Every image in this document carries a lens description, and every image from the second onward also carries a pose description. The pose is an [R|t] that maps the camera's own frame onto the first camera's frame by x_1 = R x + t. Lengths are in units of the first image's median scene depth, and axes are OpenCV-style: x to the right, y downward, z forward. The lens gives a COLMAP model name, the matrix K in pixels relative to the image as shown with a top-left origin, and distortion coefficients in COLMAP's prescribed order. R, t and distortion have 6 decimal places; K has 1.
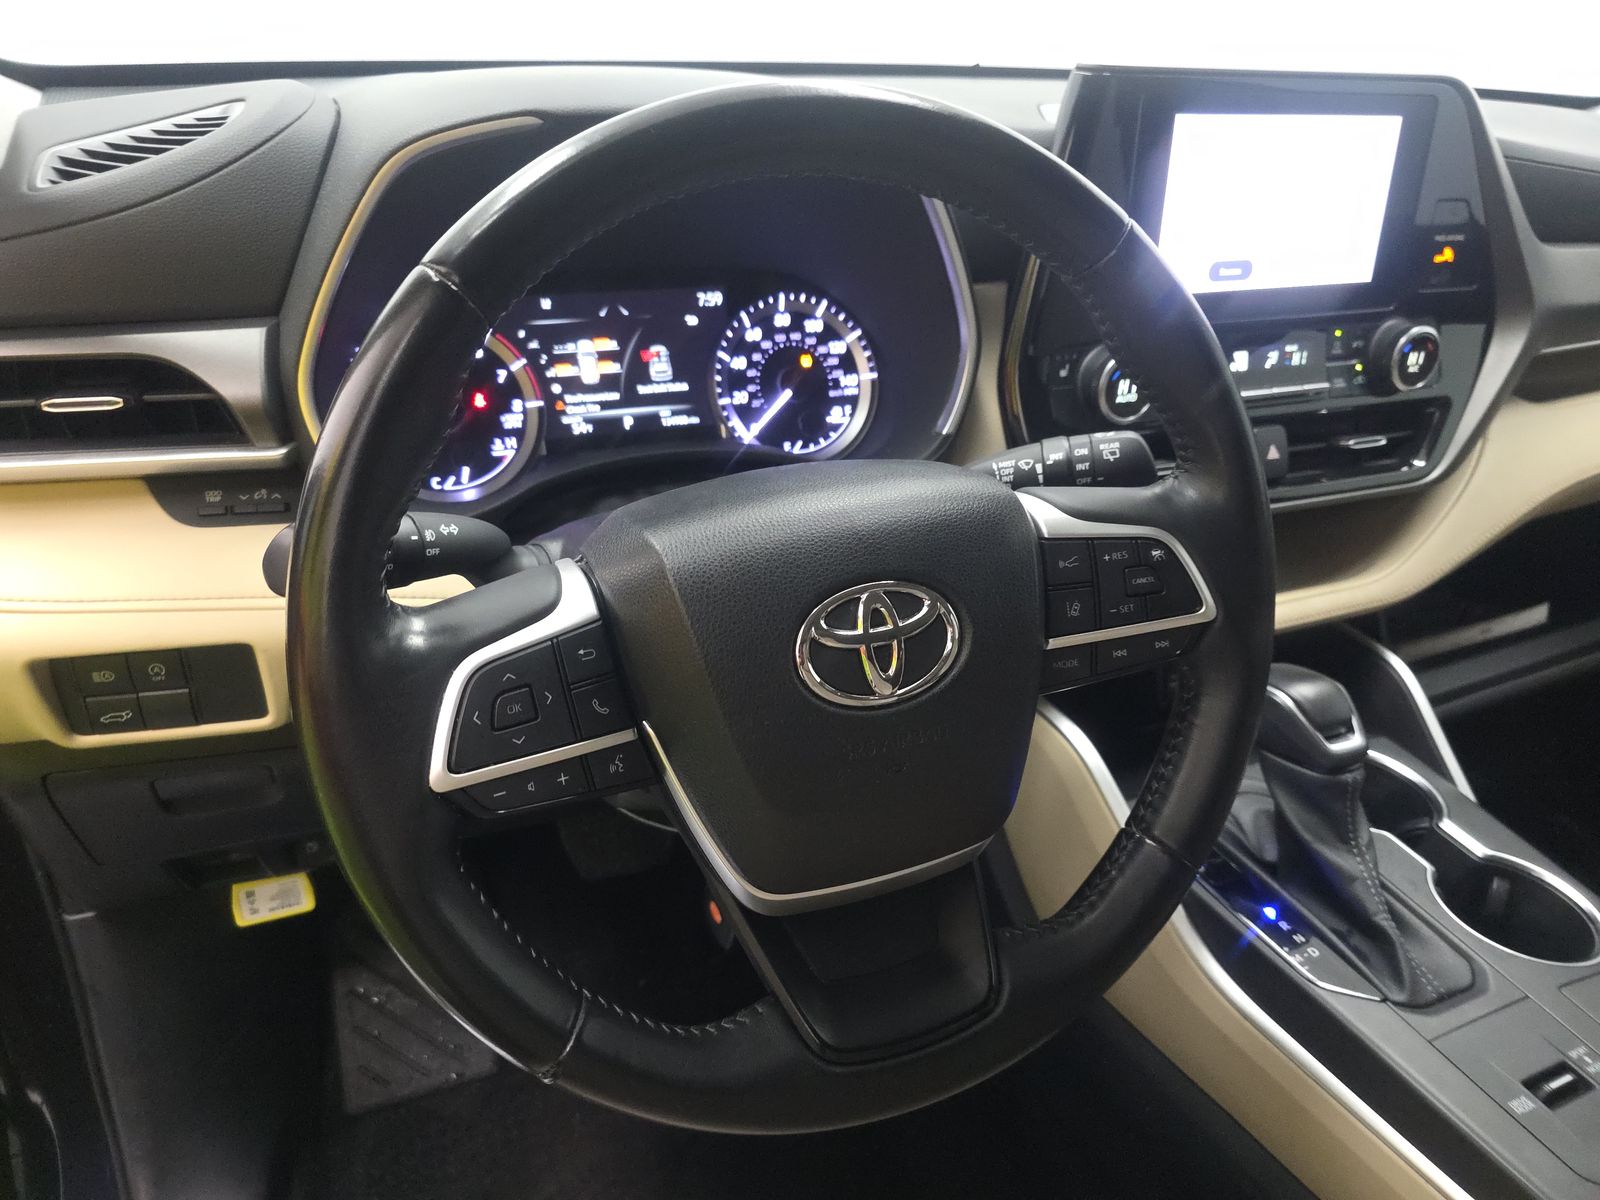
lens RADIAL K [[1115.1, 0, 795.7], [0, 1115.1, 609.9], [0, 0, 1]] dist [0.077340, -0.082569]
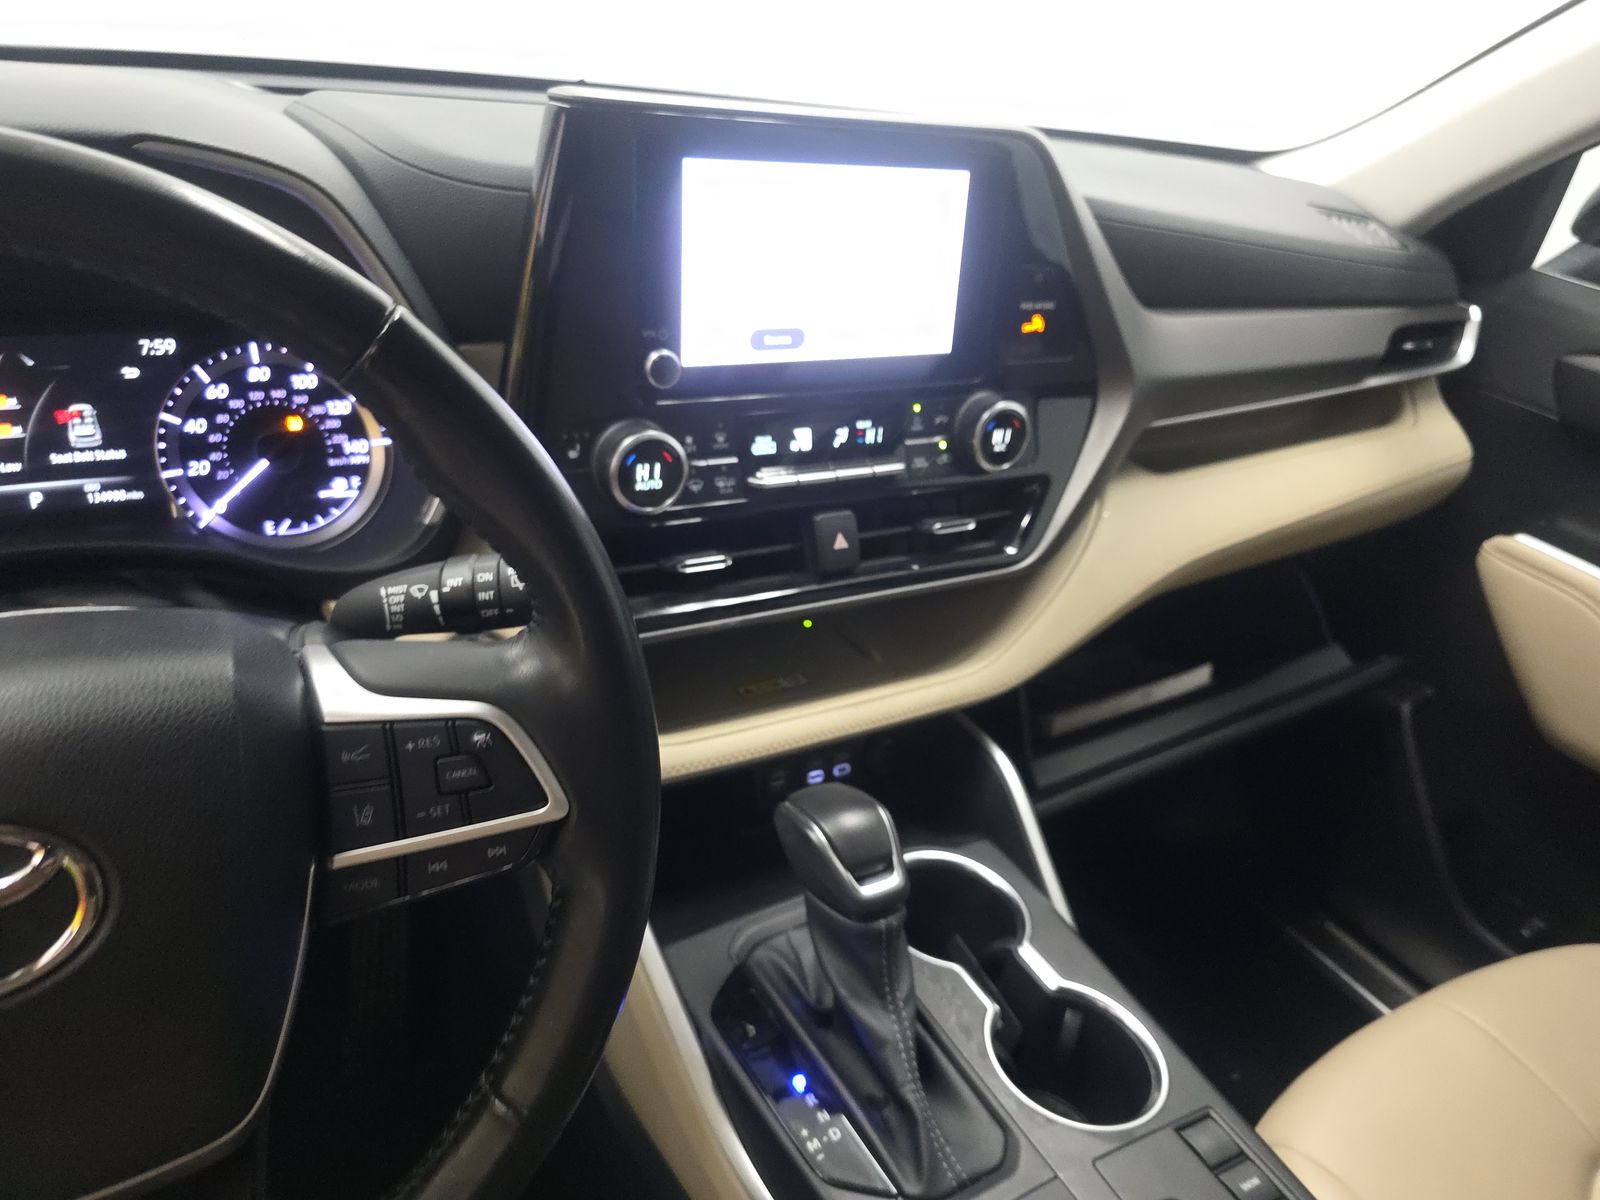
lens RADIAL K [[1115.1, 0, 795.7], [0, 1115.1, 609.9], [0, 0, 1]] dist [0.077340, -0.082569]
pose [[0.990650, -0.004496, 0.136355, 0.267832], [0.004500, 0.999990, 0.000280, -0.085490], [-0.136355, 0.000336, 0.990660, 0.126850]]
